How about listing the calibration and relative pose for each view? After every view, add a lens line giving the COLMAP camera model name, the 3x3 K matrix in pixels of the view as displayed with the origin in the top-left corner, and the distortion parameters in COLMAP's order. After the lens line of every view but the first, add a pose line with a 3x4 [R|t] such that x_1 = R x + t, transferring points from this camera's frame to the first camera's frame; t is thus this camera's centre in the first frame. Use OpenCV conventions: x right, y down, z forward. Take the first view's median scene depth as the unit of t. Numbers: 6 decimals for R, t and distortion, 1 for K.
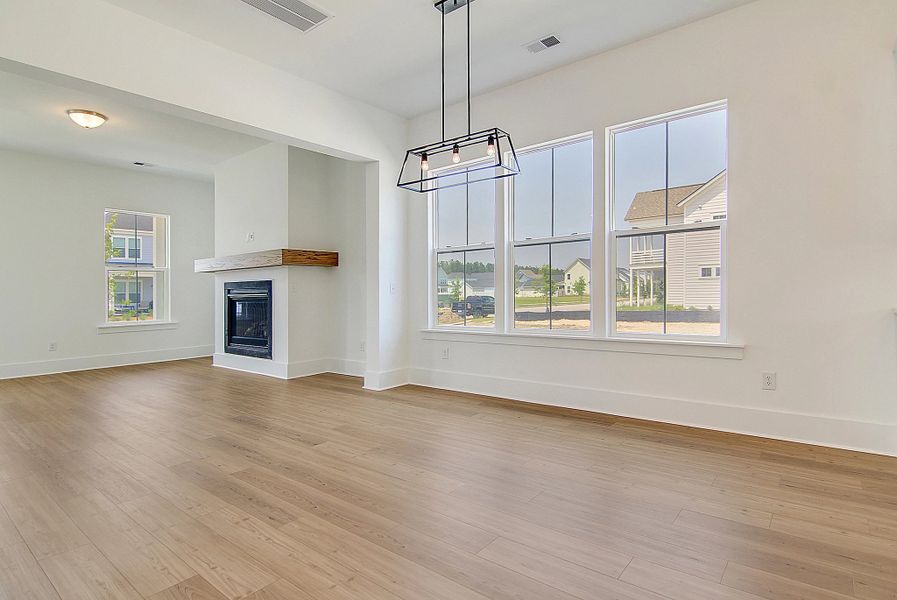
lens RADIAL K [[462.0, 0, 453.2], [0, 462.0, 288.0], [0, 0, 1]] dist [0.000428, -0.000813]
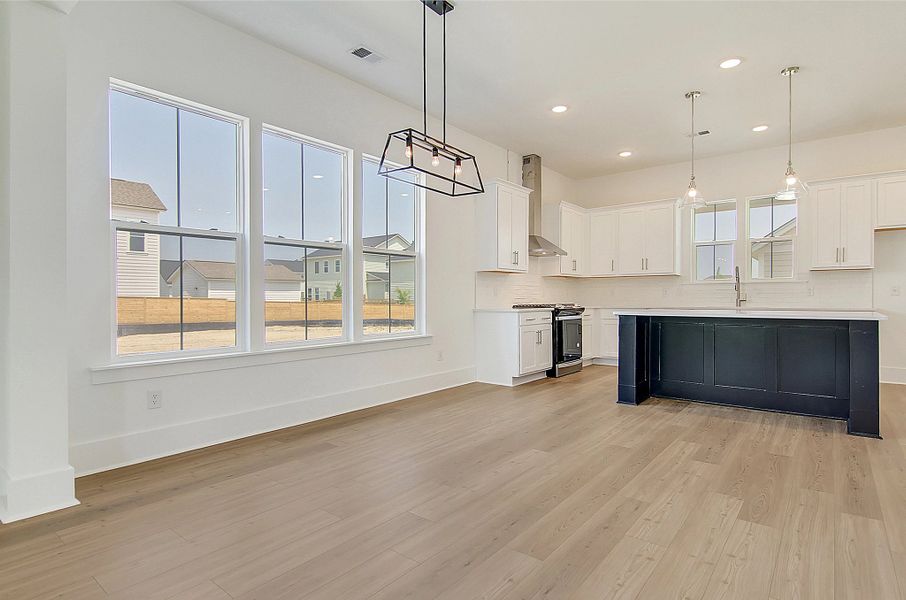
lens RADIAL K [[472.4, 0, 453.0], [0, 472.4, 300.0], [0, 0, 1]] dist [0.025800, -0.023386]
pose [[0.002649, 0.012700, 0.999916, -0.561820], [-0.006134, 0.999901, -0.012683, 0.015619], [-0.999978, -0.006100, 0.002727, 0.538226]]
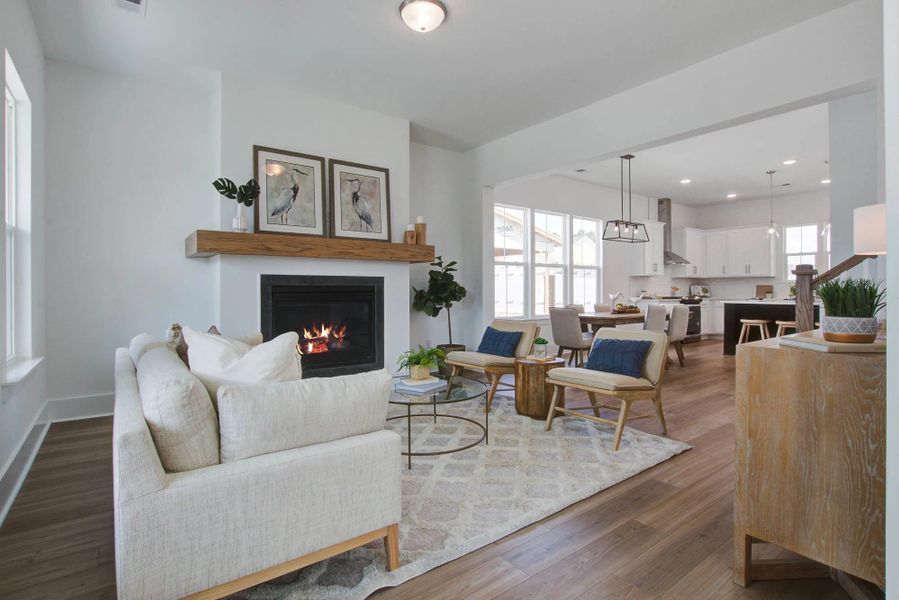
lens RADIAL K [[463.1, 0, 454.3], [0, 463.1, 288.0], [0, 0, 1]] dist [0.000428, -0.000813]
pose [[0.222580, 0.019869, 0.974712, -1.253042], [-0.010540, 0.999783, -0.017973, 0.017476], [-0.974857, -0.006273, 0.222742, 0.727093]]
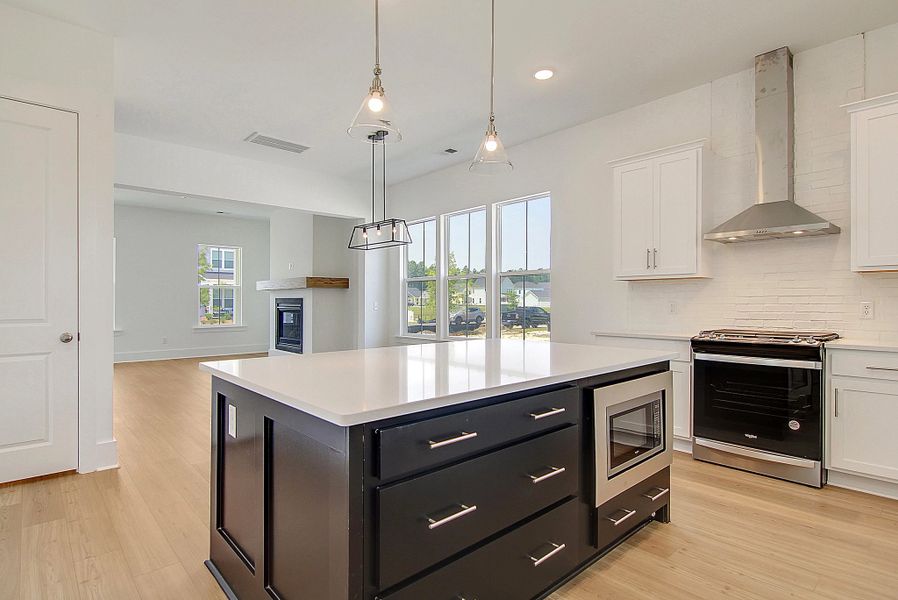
lens RADIAL K [[465.9, 0, 449.0], [0, 465.9, 300.0], [0, 0, 1]] dist [-0.001789, -0.000441]
pose [[0.985843, 0.013876, -0.167095, 0.304380], [-0.012453, 0.999877, 0.009560, -0.032017], [0.167207, -0.007343, 0.985895, -0.348372]]
